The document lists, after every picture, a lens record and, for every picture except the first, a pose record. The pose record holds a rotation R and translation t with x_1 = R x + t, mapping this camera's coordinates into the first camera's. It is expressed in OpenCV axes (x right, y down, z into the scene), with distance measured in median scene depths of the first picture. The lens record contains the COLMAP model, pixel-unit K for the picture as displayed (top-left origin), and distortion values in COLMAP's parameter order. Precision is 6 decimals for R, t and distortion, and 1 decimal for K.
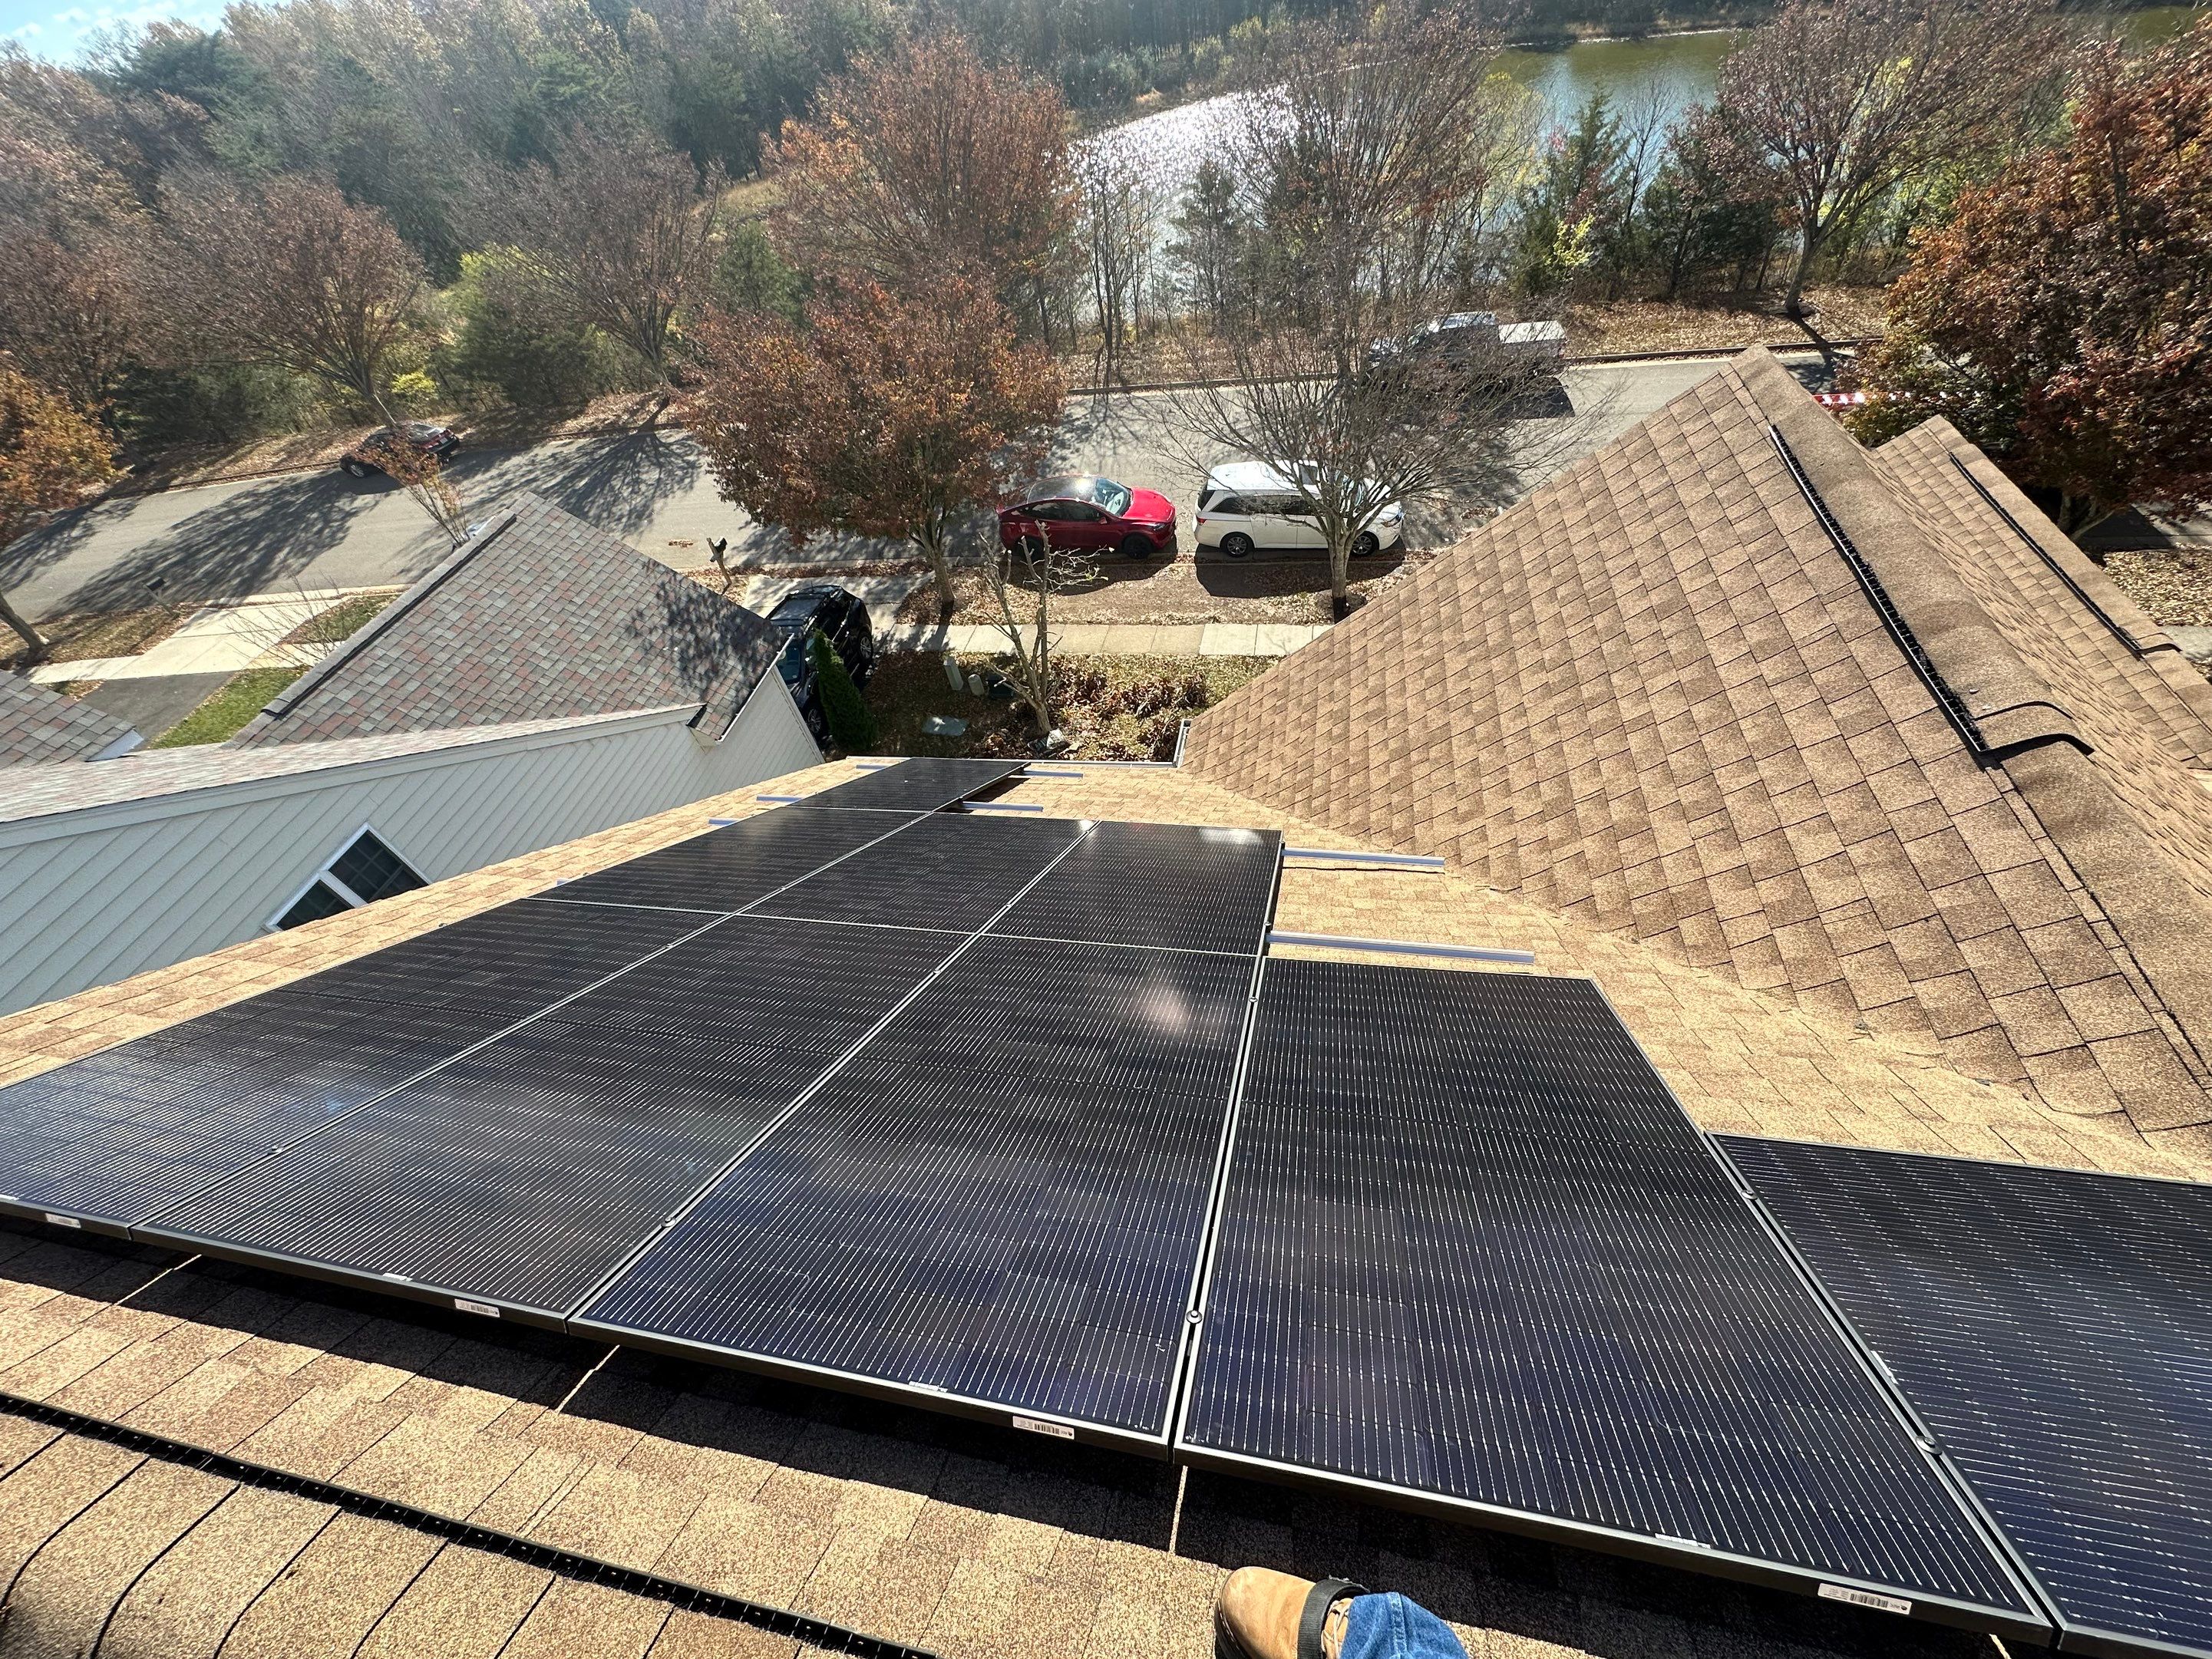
lens RADIAL K [[938.6, 0, 1106.0], [0, 938.6, 829.5], [0, 0, 1]] dist [-0.000237, 0.000442]
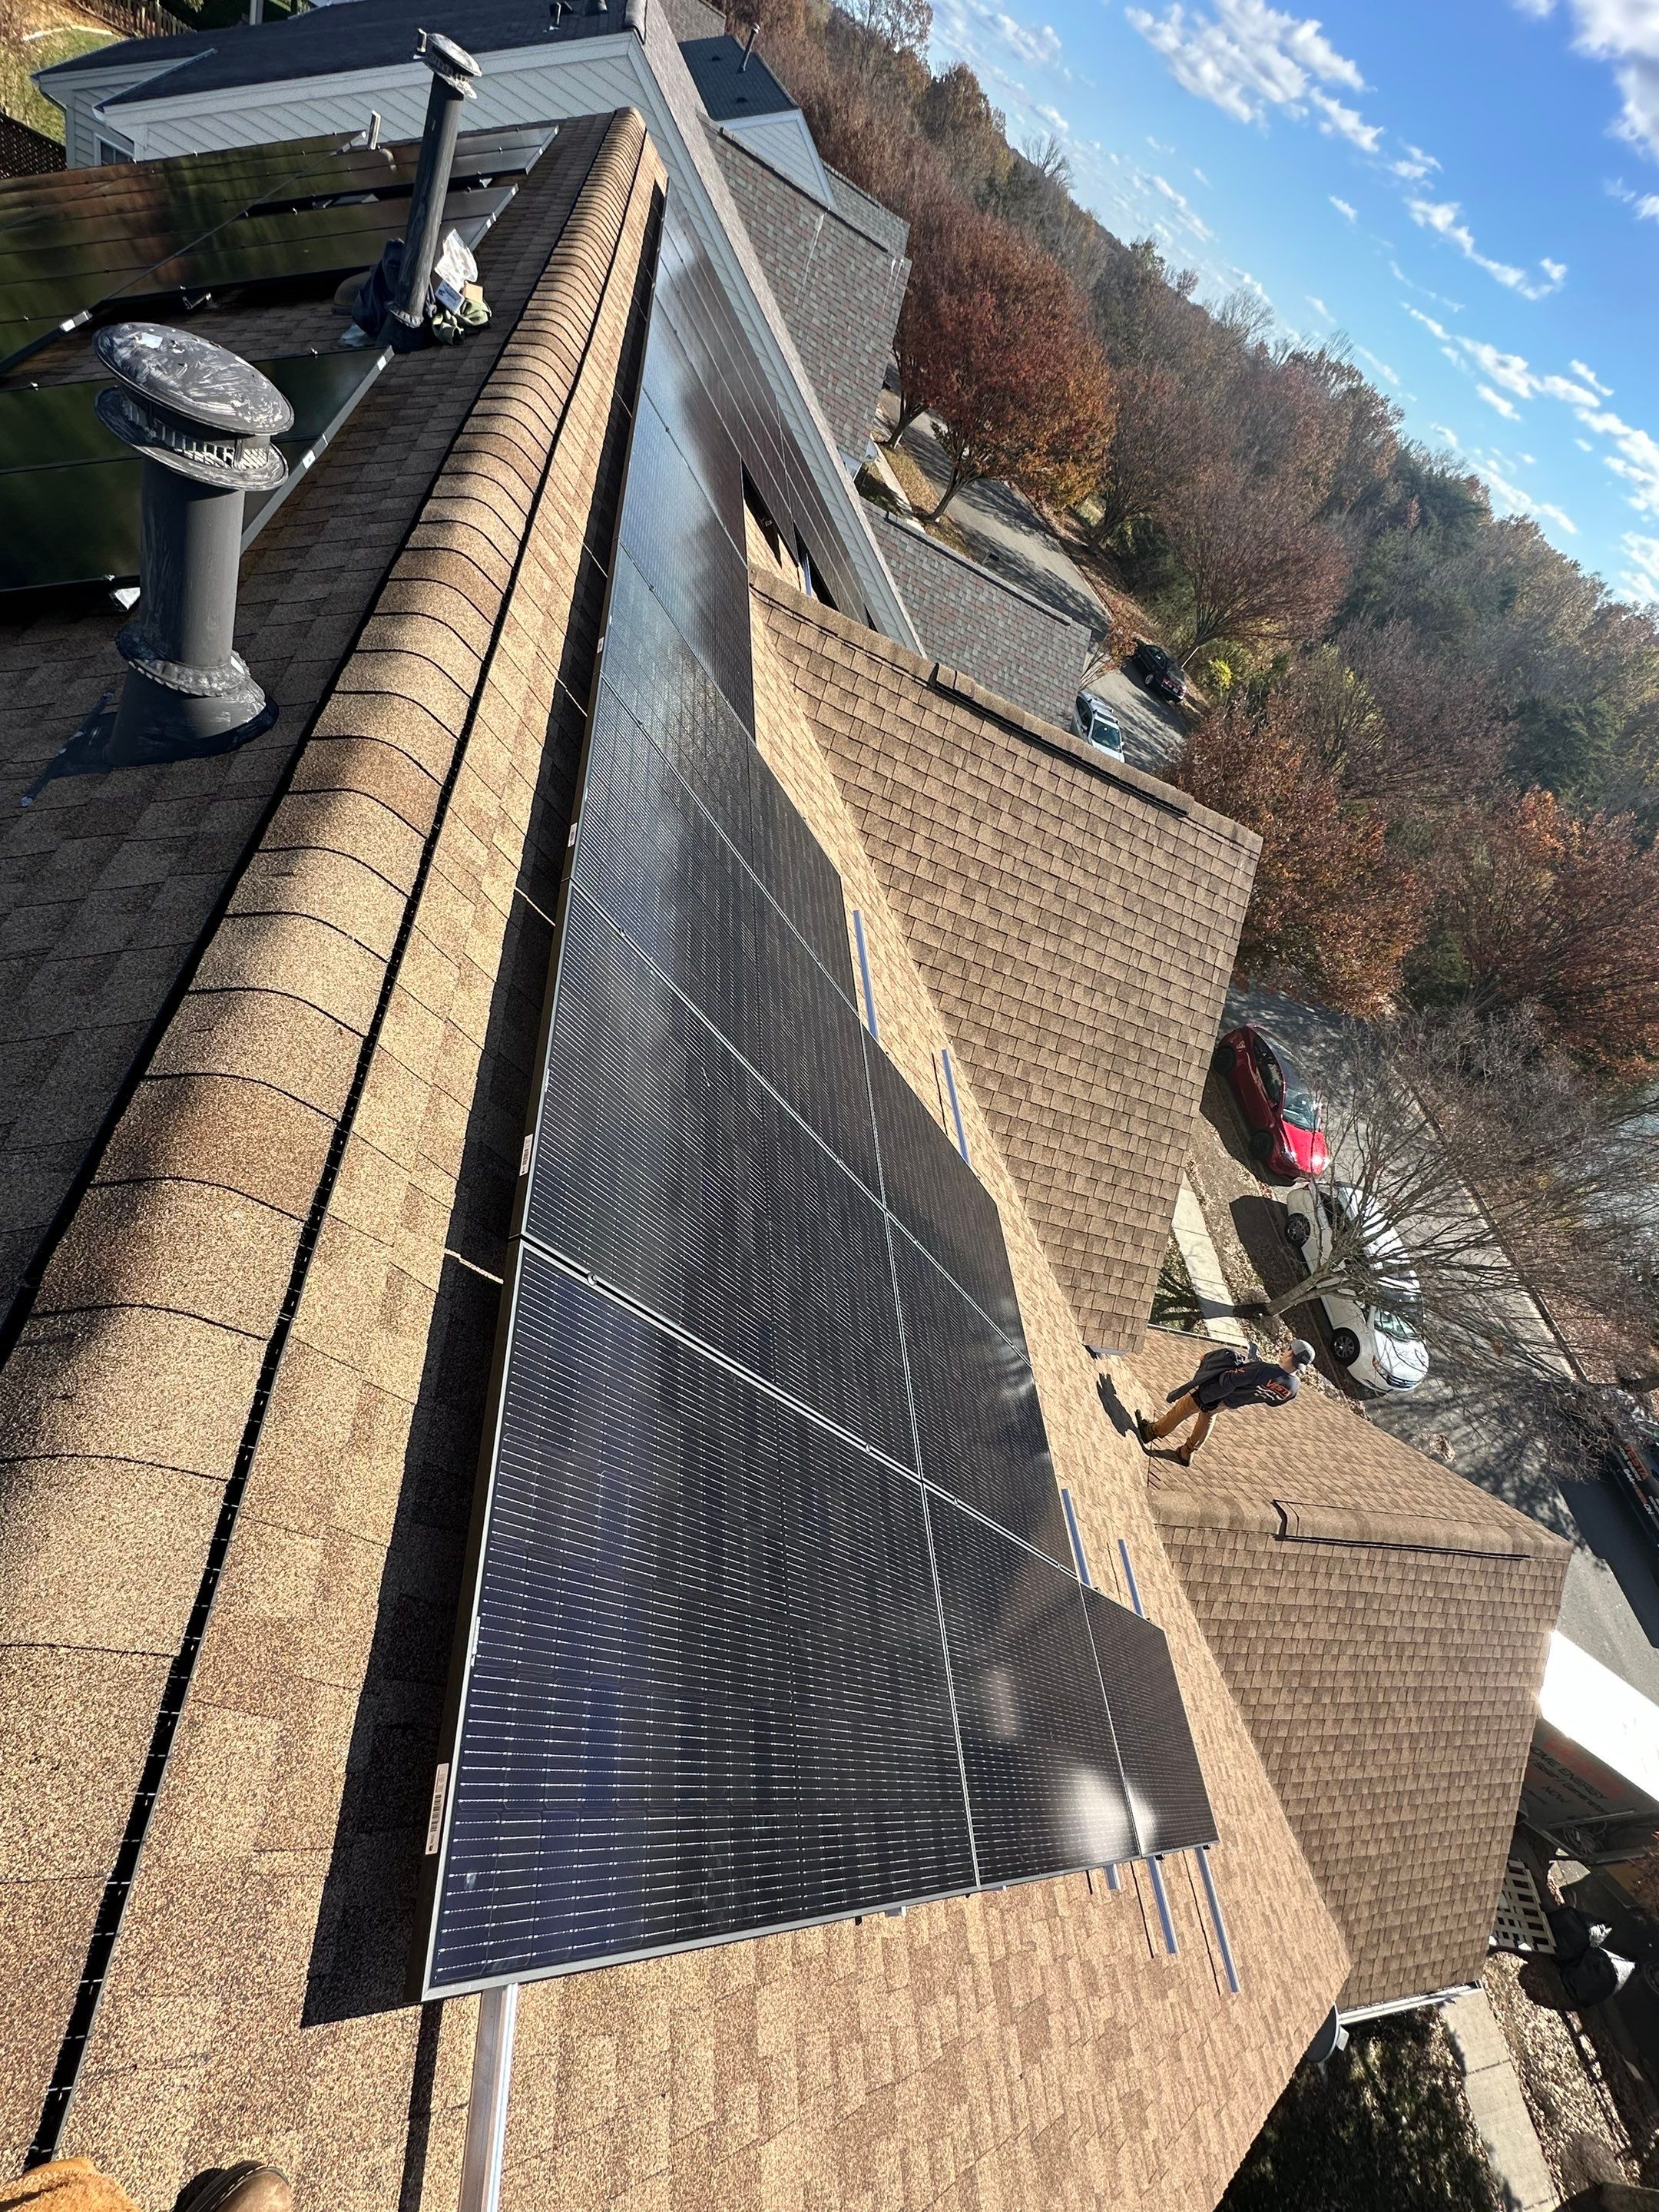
lens RADIAL K [[938.7, 0, 829.5], [0, 938.7, 1106.0], [0, 0, 1]] dist [-0.000237, 0.000442]
pose [[0.190301, 0.900758, -0.390412, 0.328581], [-0.956578, 0.259567, 0.132601, 0.014272], [0.220779, 0.348225, 0.911041, -0.103260]]
